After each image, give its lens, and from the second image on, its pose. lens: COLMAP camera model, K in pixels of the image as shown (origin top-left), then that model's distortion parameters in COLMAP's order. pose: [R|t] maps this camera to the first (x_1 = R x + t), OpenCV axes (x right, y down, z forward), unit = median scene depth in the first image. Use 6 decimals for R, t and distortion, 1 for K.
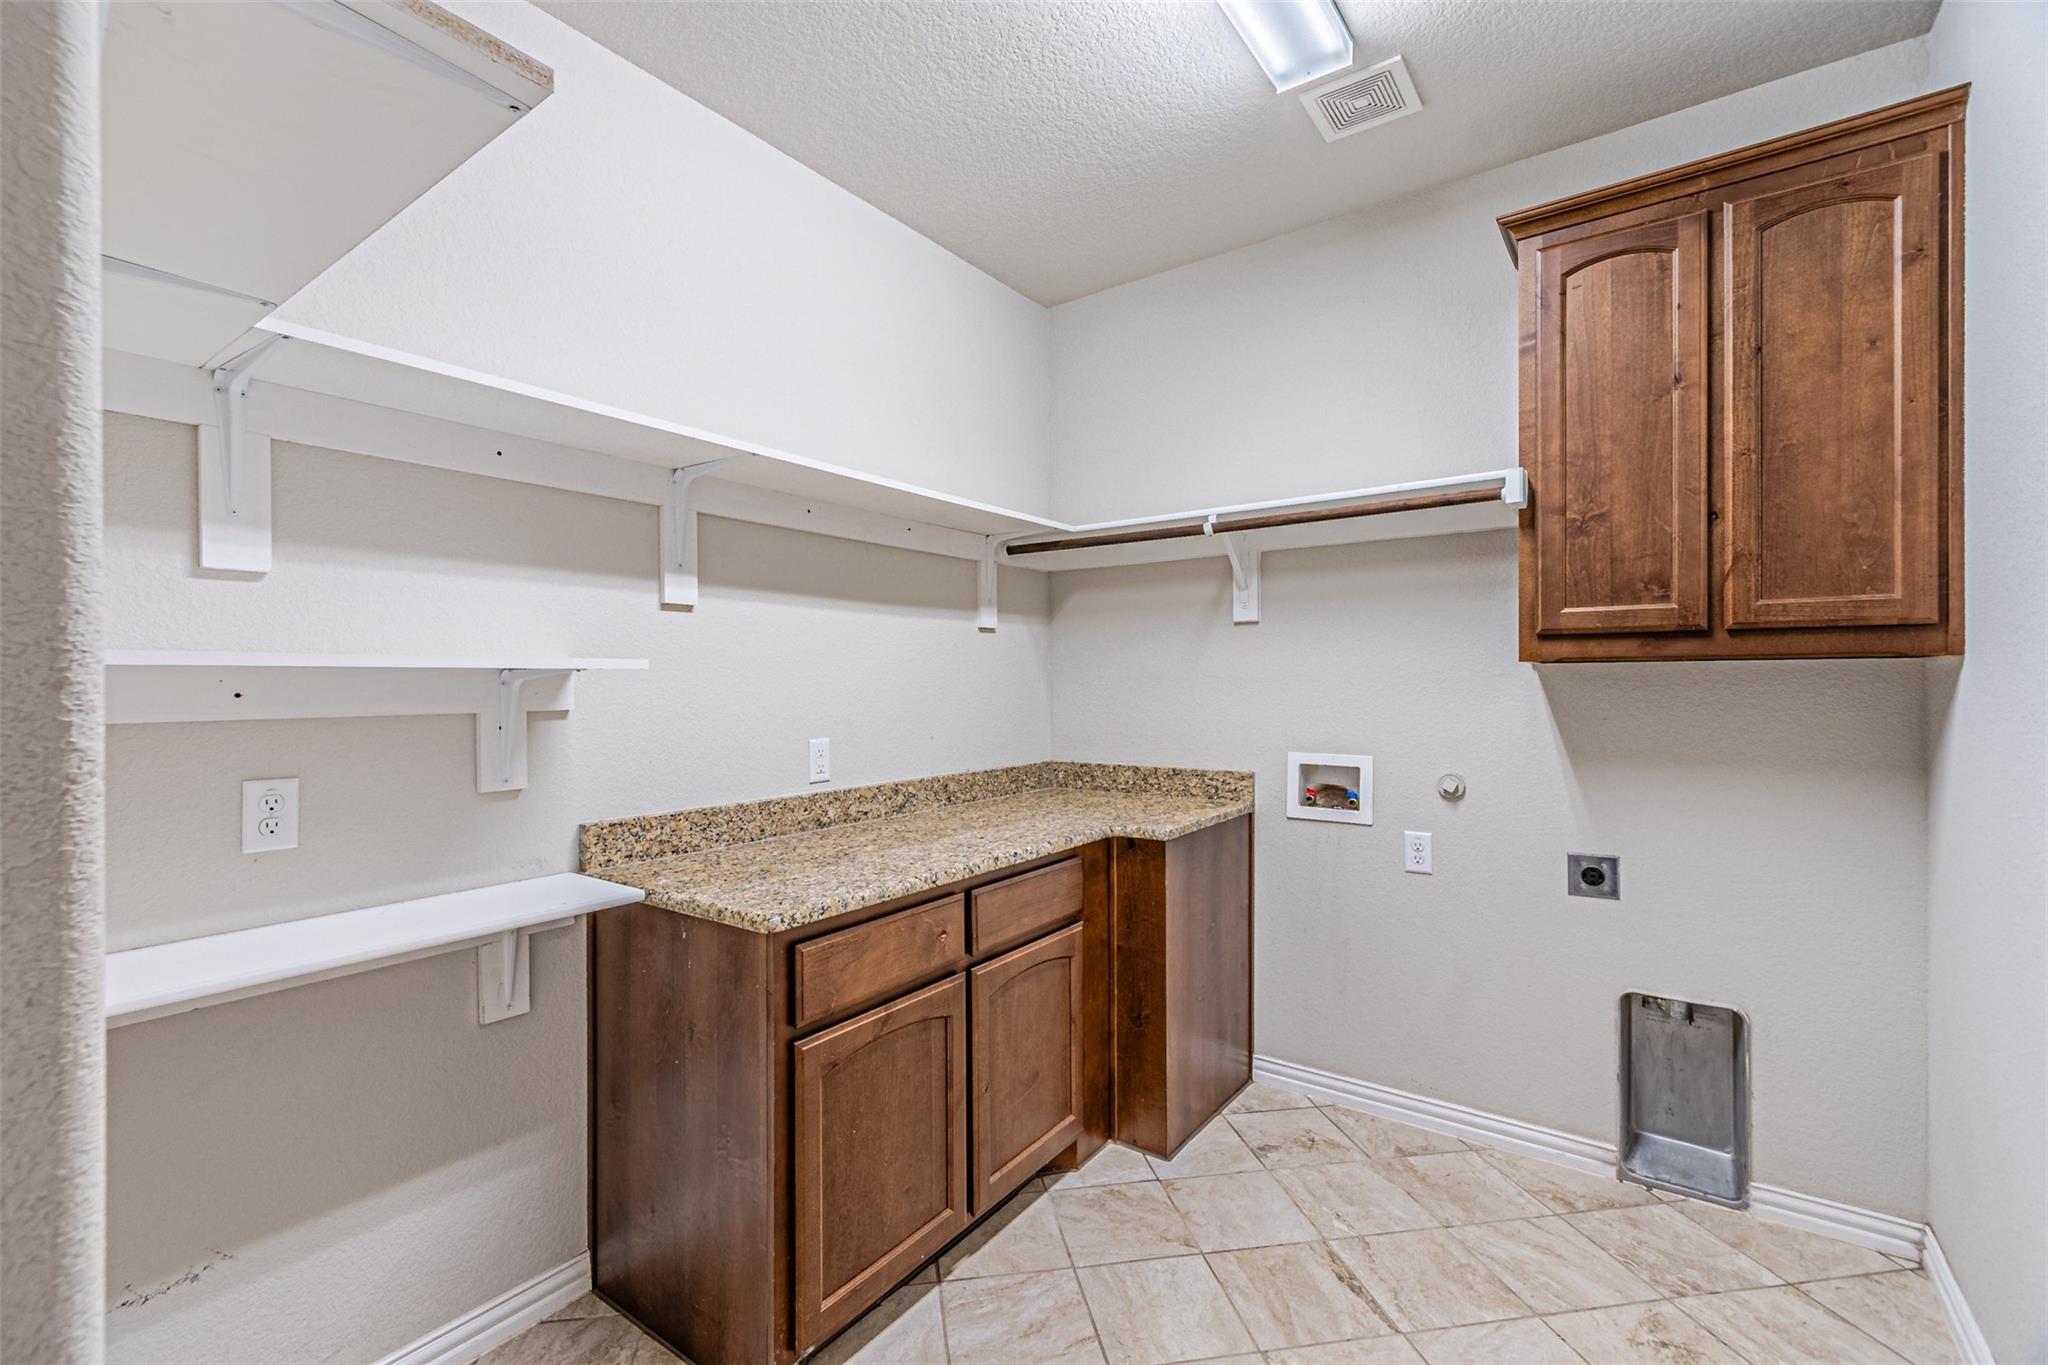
lens RADIAL K [[902.6, 0, 1013.0], [0, 902.6, 683.3], [0, 0, 1]] dist [0.001495, 0.001503]
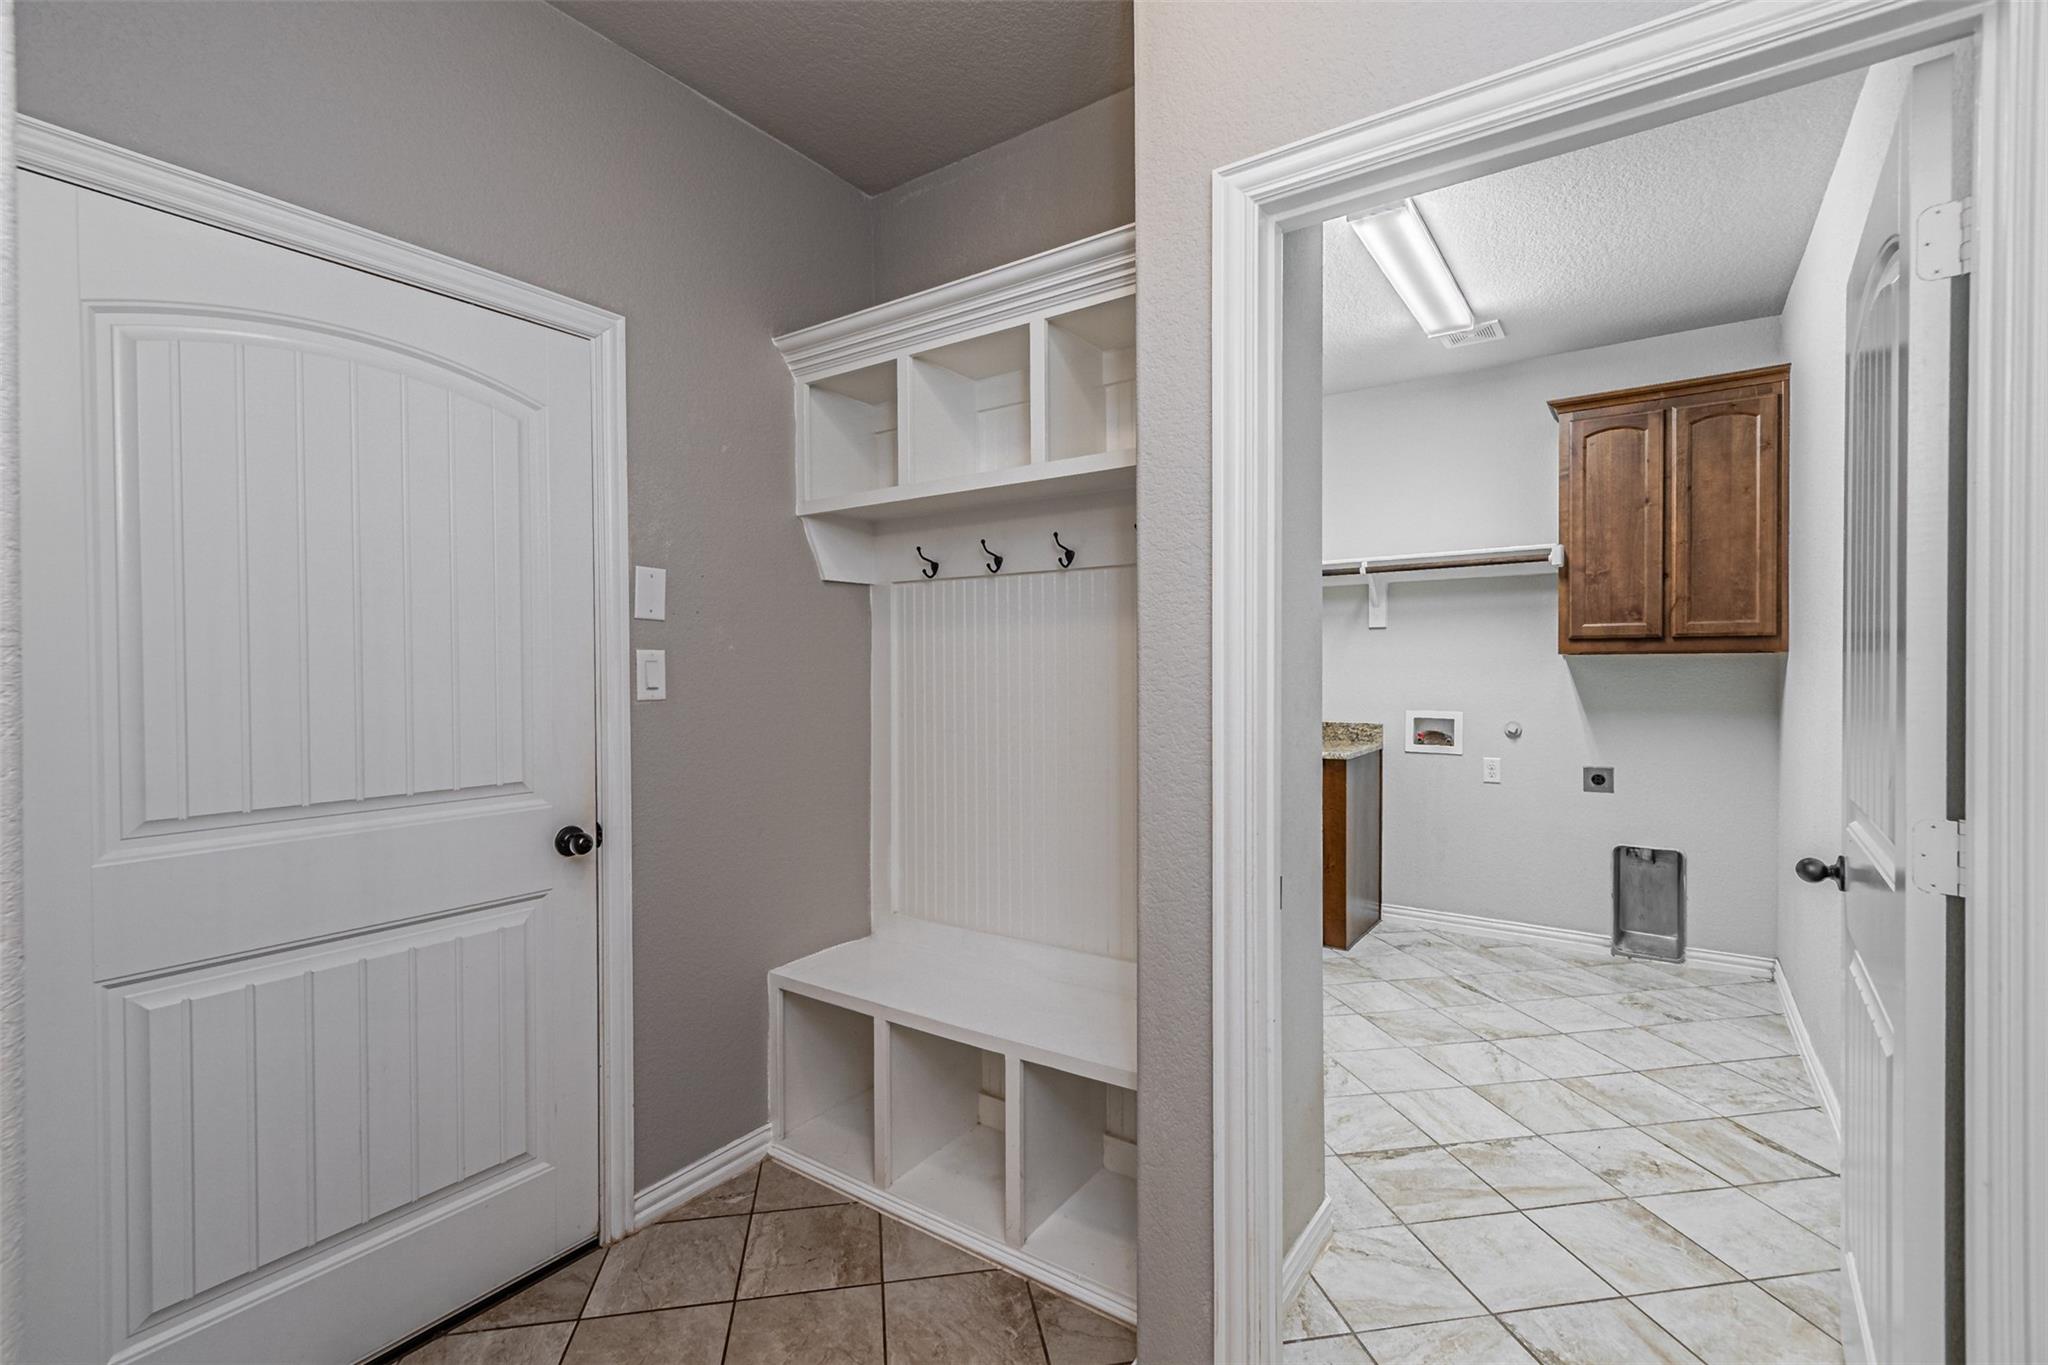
lens RADIAL K [[902.6, 0, 1028.2], [0, 902.6, 675.9], [0, 0, 1]] dist [0.001495, 0.001503]
pose [[0.999794, 0.003377, 0.020028, -0.508677], [-0.003448, 0.999988, 0.003551, 0.016388], [-0.020016, -0.003619, 0.999793, -0.740415]]
